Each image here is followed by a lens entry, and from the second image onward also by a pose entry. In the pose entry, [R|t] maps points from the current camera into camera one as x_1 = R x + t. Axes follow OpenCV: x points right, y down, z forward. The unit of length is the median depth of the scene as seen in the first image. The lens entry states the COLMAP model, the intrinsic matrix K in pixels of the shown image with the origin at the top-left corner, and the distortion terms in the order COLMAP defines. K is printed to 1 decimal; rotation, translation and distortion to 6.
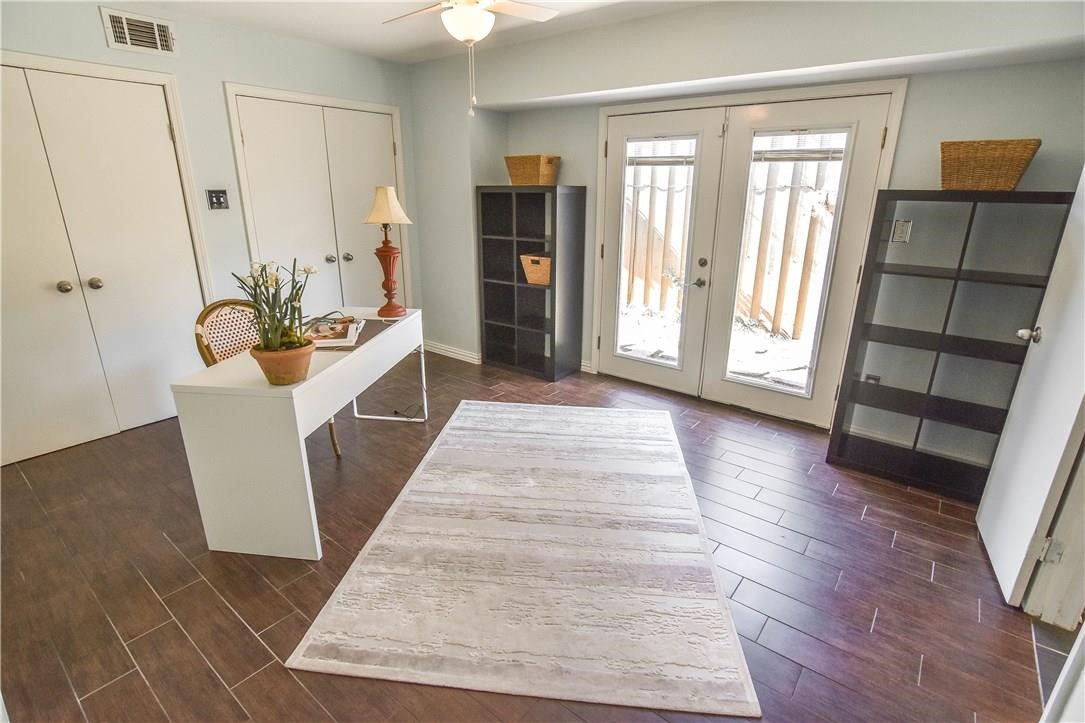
lens RADIAL K [[530.1, 0, 544.9], [0, 530.1, 363.0], [0, 0, 1]] dist [-0.027836, 0.008698]
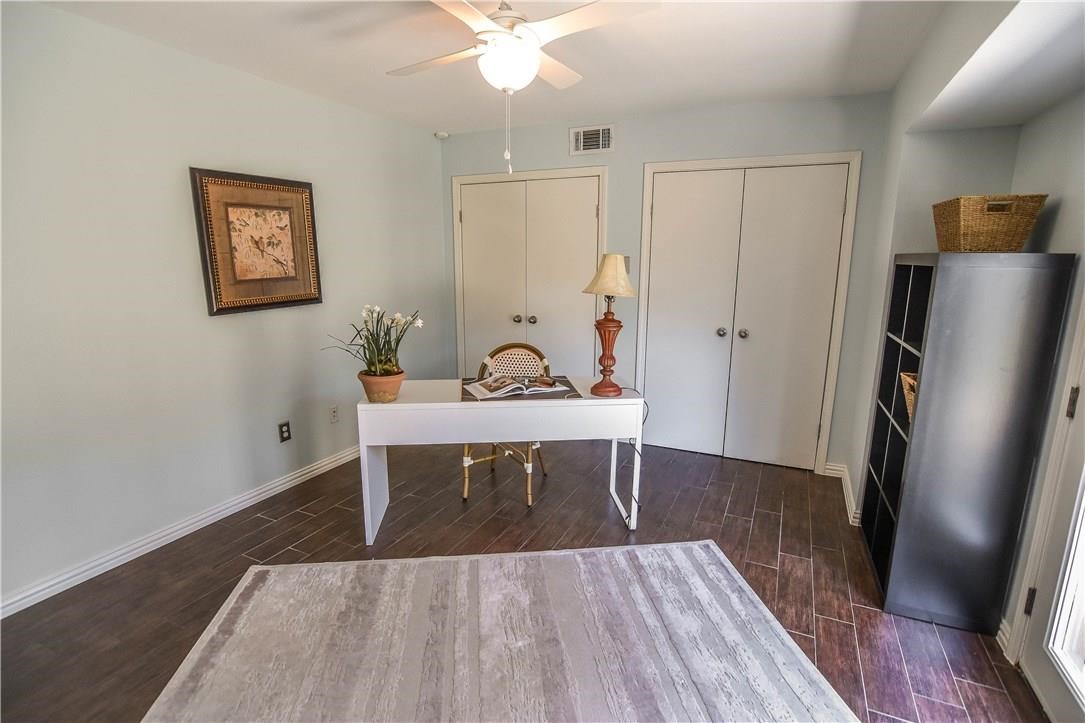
lens RADIAL K [[530.1, 0, 542.7], [0, 530.1, 365.5], [0, 0, 1]] dist [-0.027836, 0.008698]
pose [[0.223400, 0.194483, -0.955128, 0.548905], [-0.306330, 0.944252, 0.120619, -0.216901], [0.925340, 0.265638, 0.270522, 0.662845]]
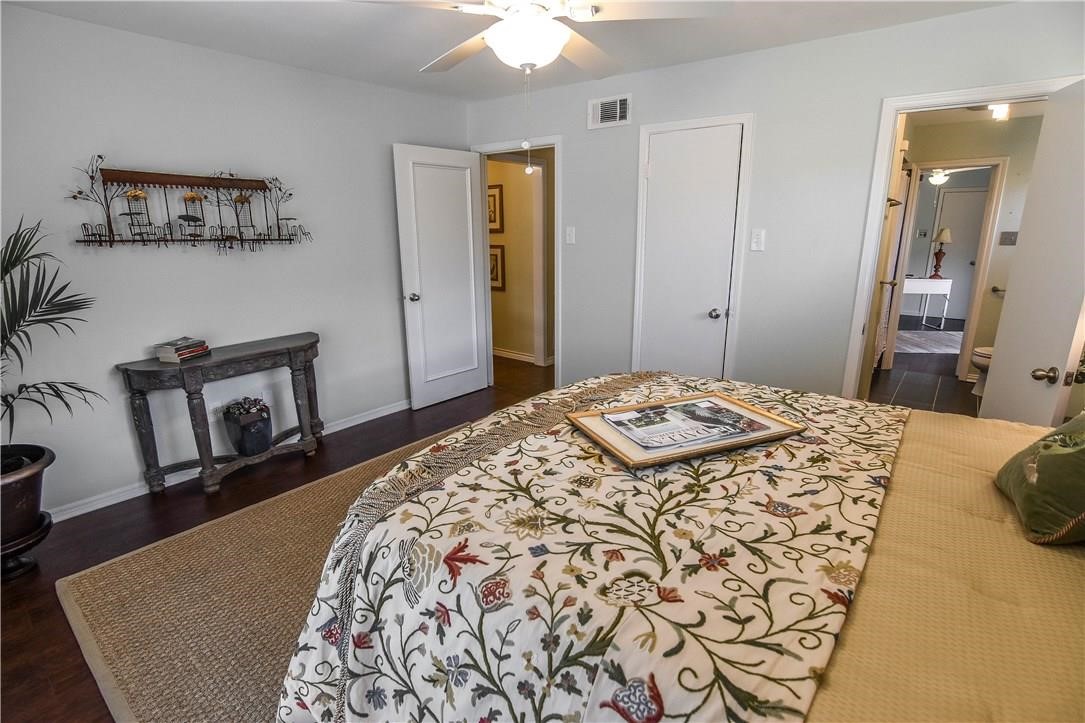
lens RADIAL K [[530.1, 0, 549.9], [0, 530.1, 361.1], [0, 0, 1]] dist [-0.027836, 0.008698]
pose [[-0.003855, 0.239970, -0.970773, 2.314637], [-0.312558, 0.921853, 0.229118, 0.285786], [0.949891, 0.304306, 0.071451, -0.841508]]
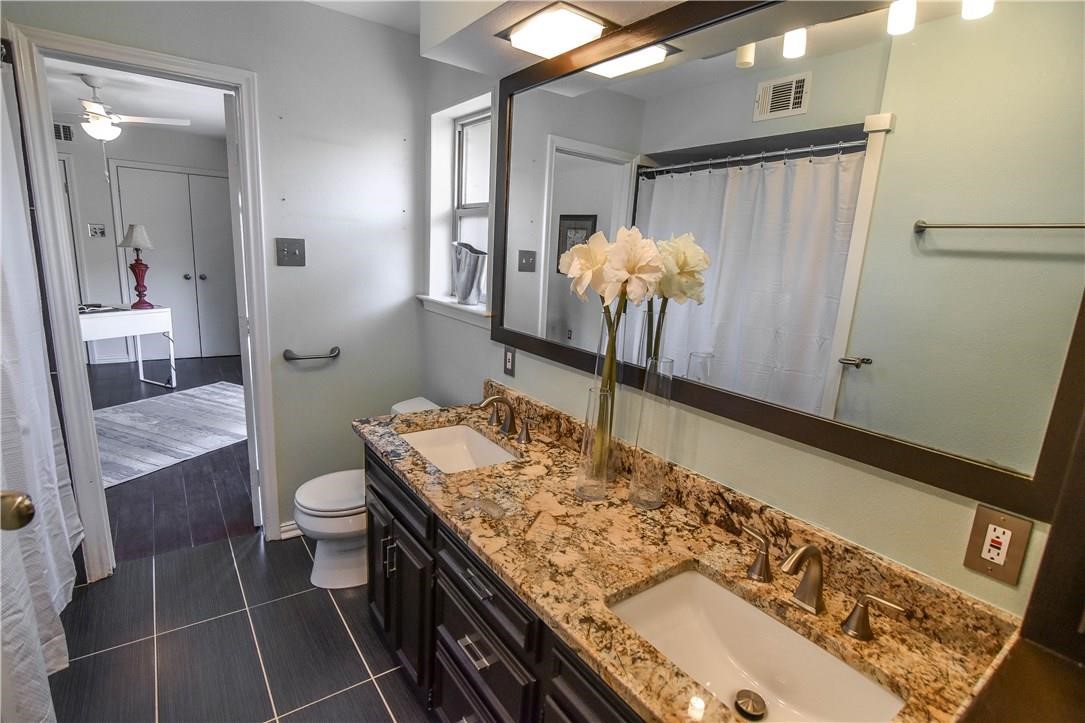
lens RADIAL K [[530.1, 0, 540.7], [0, 530.1, 364.1], [0, 0, 1]] dist [-0.027836, 0.008698]
pose [[0.960190, 0.110341, -0.256631, 1.227850], [-0.138131, 0.986051, -0.092860, 0.048129], [0.242805, 0.124612, 0.962038, -0.138343]]
